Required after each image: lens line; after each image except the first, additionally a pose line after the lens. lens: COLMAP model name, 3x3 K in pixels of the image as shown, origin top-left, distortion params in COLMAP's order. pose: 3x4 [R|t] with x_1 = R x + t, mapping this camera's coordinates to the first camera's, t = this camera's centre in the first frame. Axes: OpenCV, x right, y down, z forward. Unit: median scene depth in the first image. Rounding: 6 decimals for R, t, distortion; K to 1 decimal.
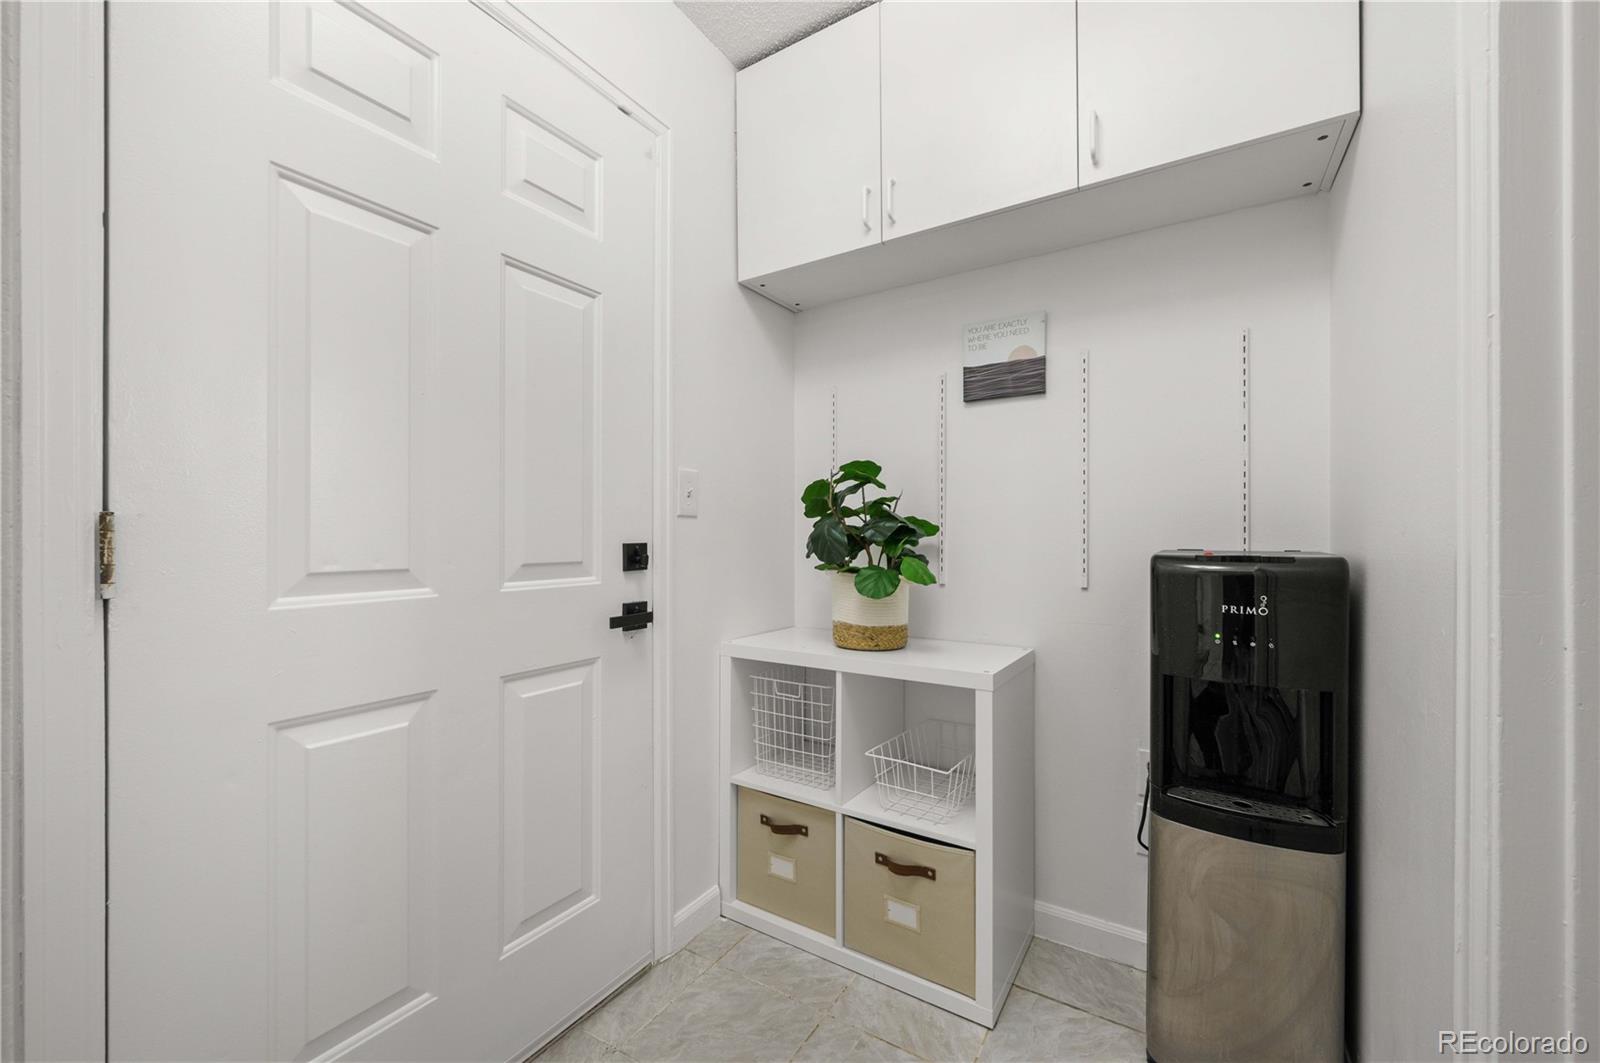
lens RADIAL K [[631.1, 0, 798.9], [0, 631.1, 542.5], [0, 0, 1]] dist [-0.000650, -0.000036]
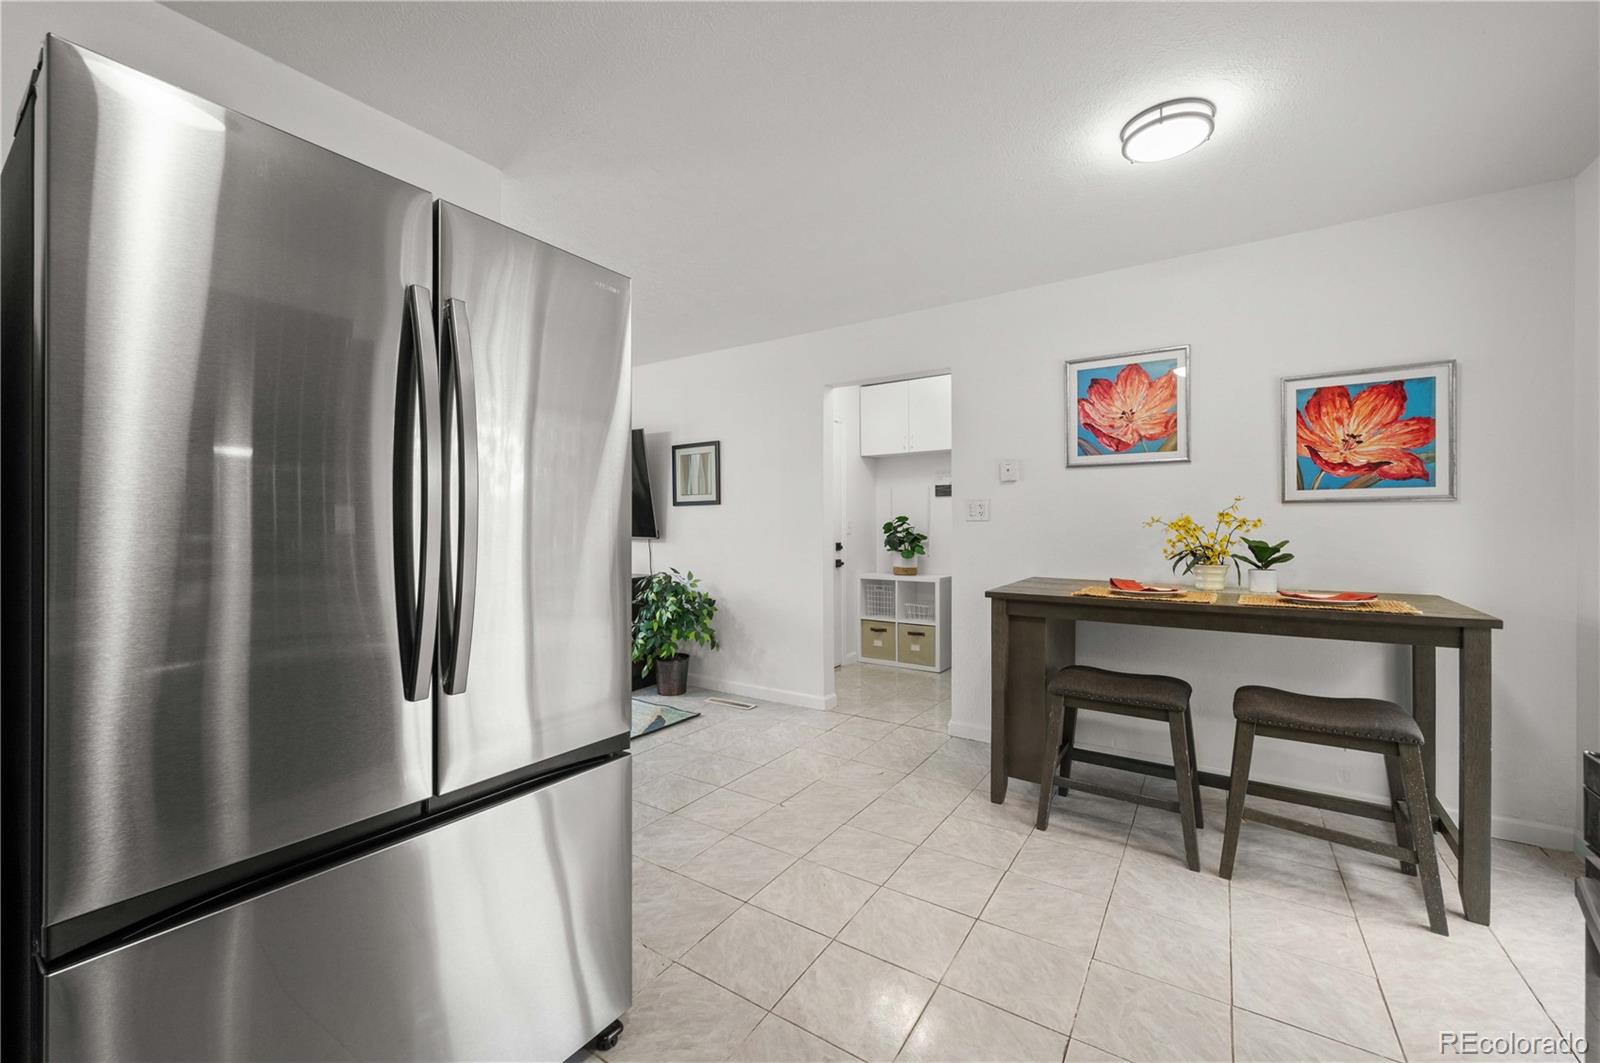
lens RADIAL K [[631.1, 0, 798.9], [0, 631.1, 527.1], [0, 0, 1]] dist [-0.000650, -0.000036]
pose [[0.999672, -0.002604, -0.025484, -0.347456], [0.002534, 0.999993, -0.002783, -0.067524], [0.025491, 0.002718, 0.999671, -2.234779]]
